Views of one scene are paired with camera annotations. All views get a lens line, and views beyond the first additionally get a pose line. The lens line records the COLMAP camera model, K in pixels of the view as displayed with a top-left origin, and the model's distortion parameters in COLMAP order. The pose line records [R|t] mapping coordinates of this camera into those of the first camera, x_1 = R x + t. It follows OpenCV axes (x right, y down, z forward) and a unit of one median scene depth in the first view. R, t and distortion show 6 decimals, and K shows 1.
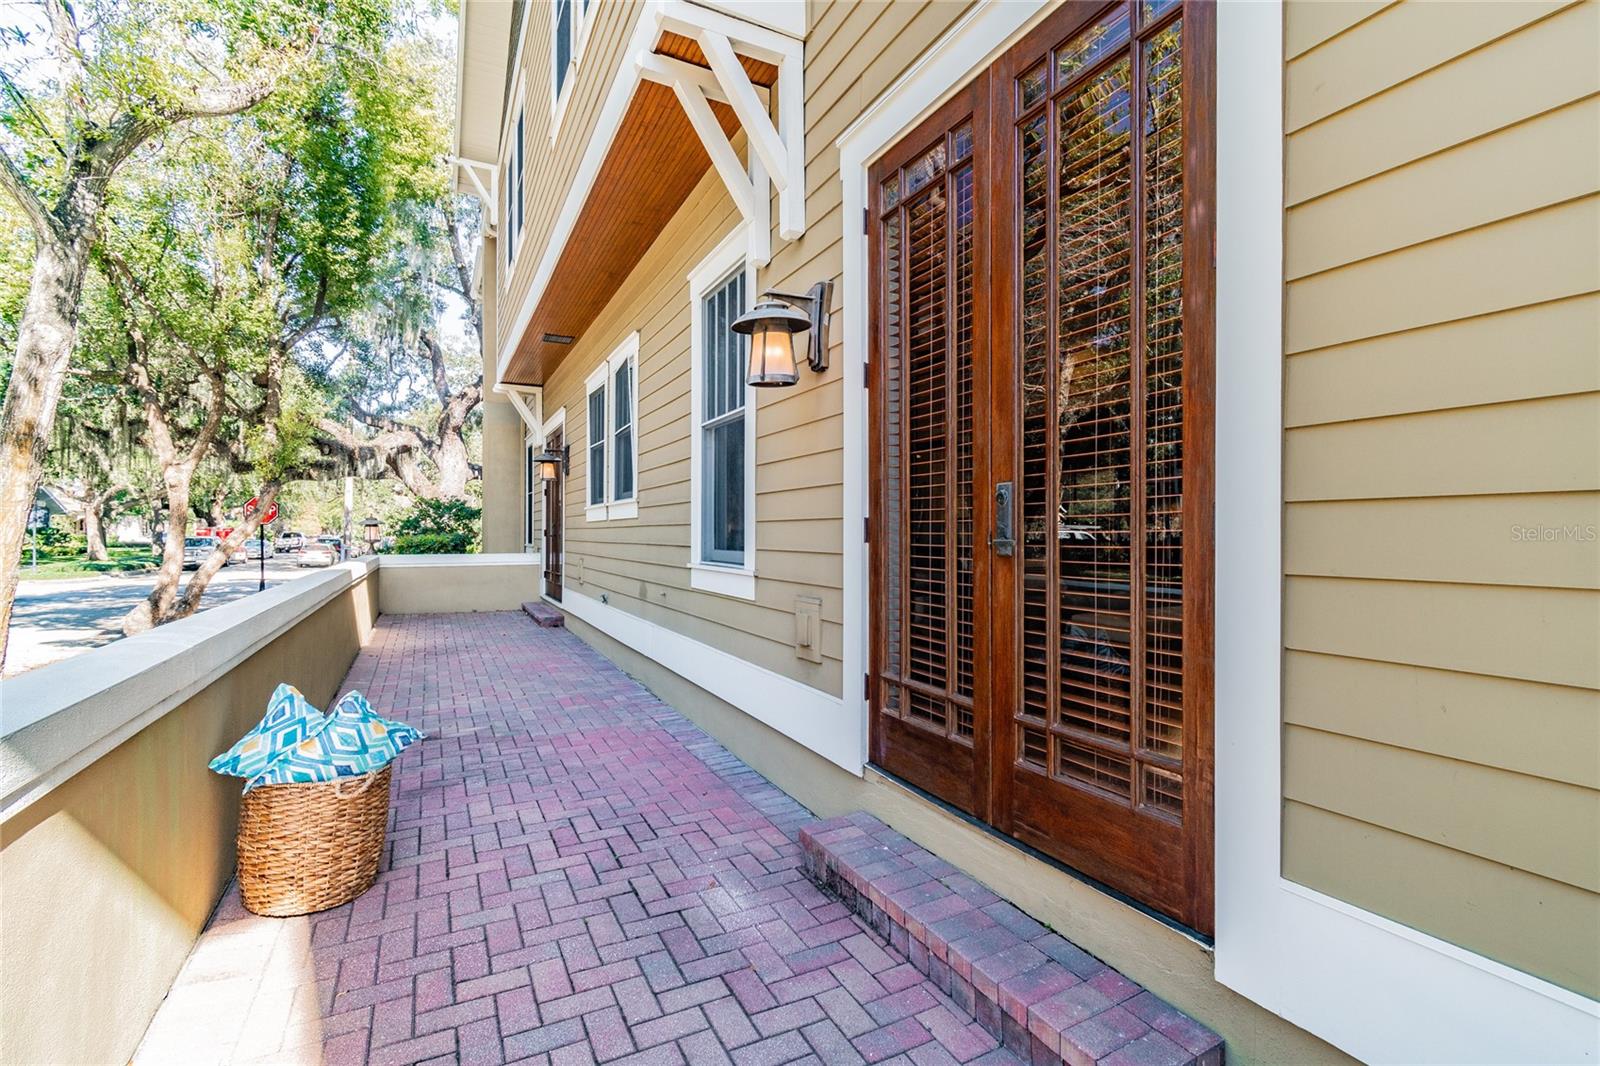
lens RADIAL K [[711.7, 0, 796.8], [0, 711.7, 534.1], [0, 0, 1]] dist [0.002147, -0.000065]
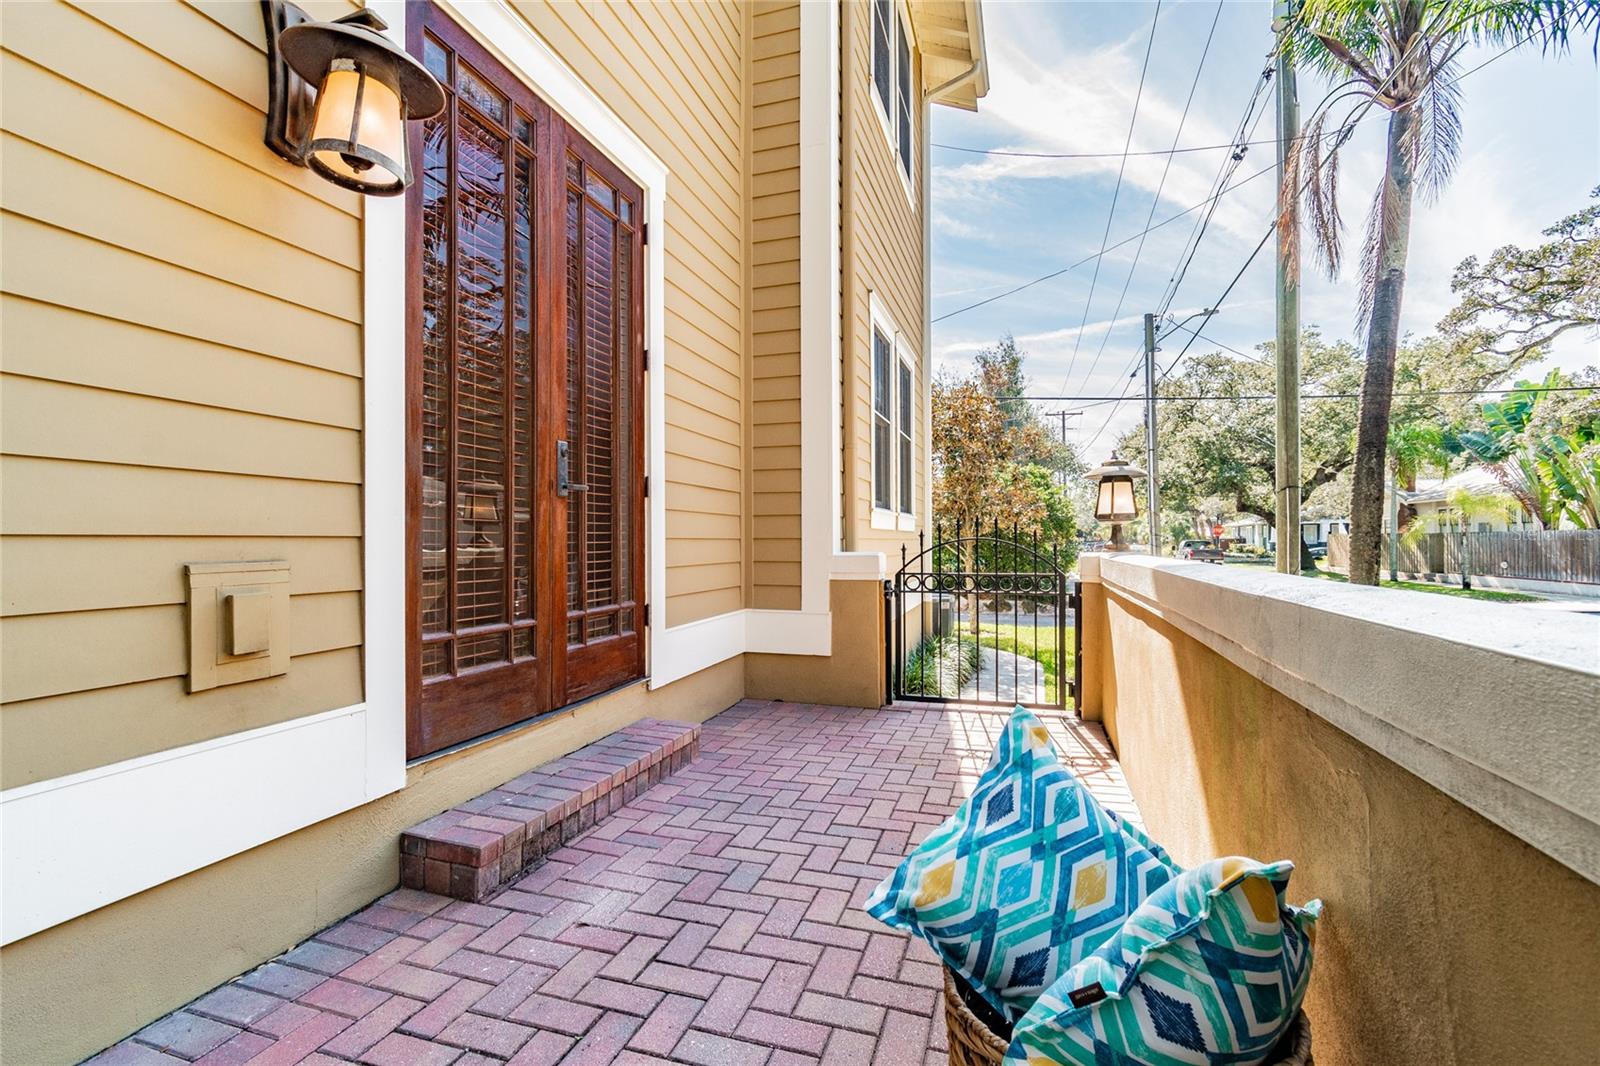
lens RADIAL K [[711.7, 0, 796.8], [0, 711.7, 534.1], [0, 0, 1]] dist [0.002147, -0.000065]
pose [[-0.702055, 0.008180, 0.712076, -0.858105], [0.001472, 0.999949, -0.010035, 0.102254], [-0.712122, -0.005997, -0.702030, 1.454177]]
